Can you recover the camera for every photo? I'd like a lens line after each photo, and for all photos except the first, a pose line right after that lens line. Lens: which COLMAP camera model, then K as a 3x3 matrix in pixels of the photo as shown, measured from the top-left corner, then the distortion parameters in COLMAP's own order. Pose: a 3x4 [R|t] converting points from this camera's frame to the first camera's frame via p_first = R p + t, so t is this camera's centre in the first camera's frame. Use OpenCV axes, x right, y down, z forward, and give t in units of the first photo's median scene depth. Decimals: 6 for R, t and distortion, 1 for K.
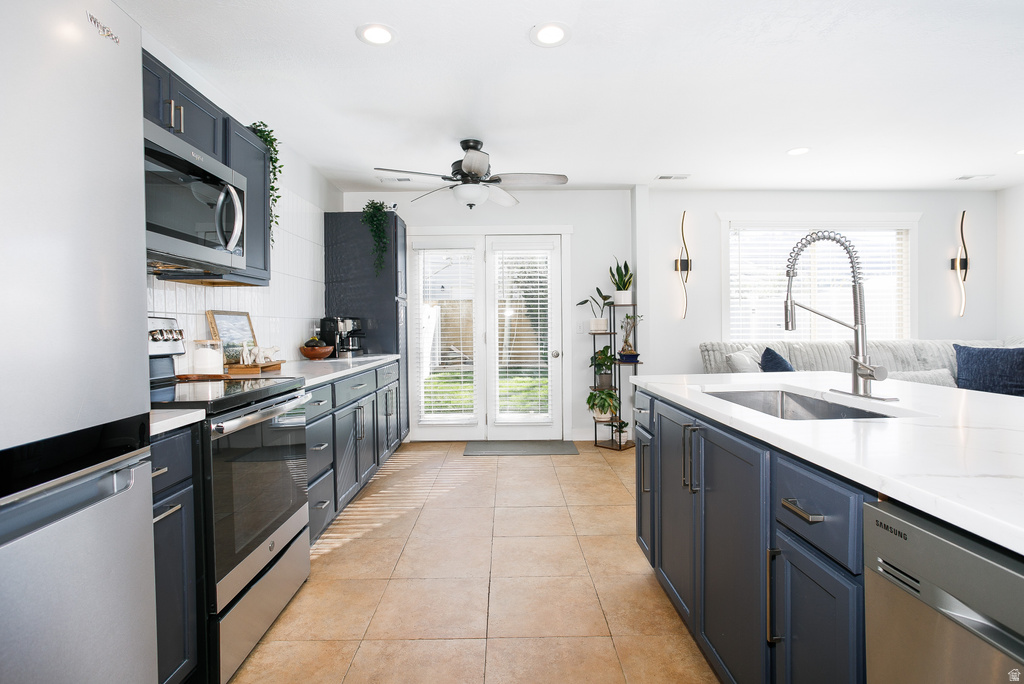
lens RADIAL K [[472.8, 0, 513.2], [0, 472.8, 323.0], [0, 0, 1]] dist [-0.000338, 0.000058]
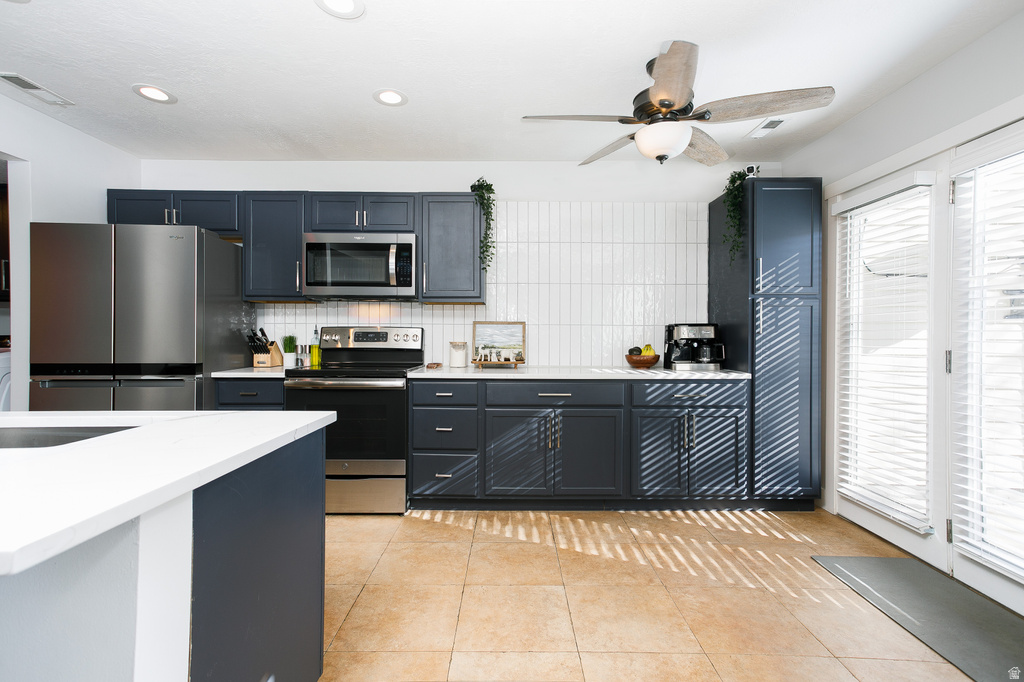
lens RADIAL K [[462.2, 0, 508.7], [0, 462.2, 332.9], [0, 0, 1]] dist [0.011606, 0.000348]
pose [[-0.019390, 0.005394, -0.999797, 0.428156], [-0.002629, 0.999982, 0.005446, 0.000409], [0.999809, 0.002735, -0.019375, 0.606533]]
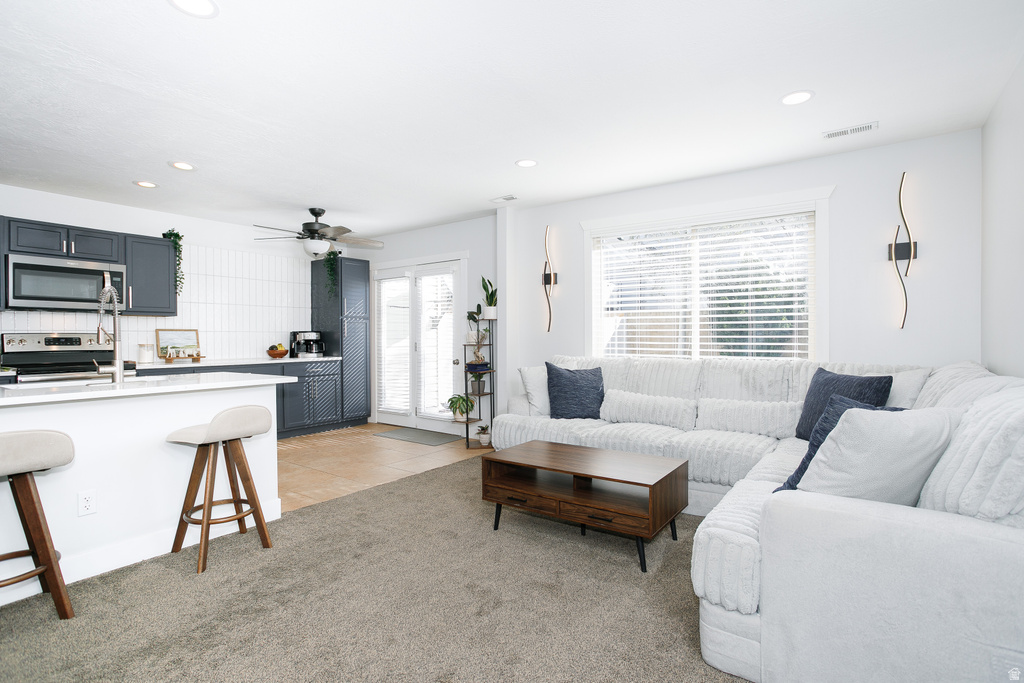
lens RADIAL K [[516.3, 0, 508.0], [0, 516.3, 345.2], [0, 0, 1]] dist [0.058205, 0.000327]
pose [[0.796004, 0.016579, -0.605065, 1.010794], [-0.001576, 0.999678, 0.025319, -0.009117], [0.605290, -0.019200, 0.795774, 0.063469]]
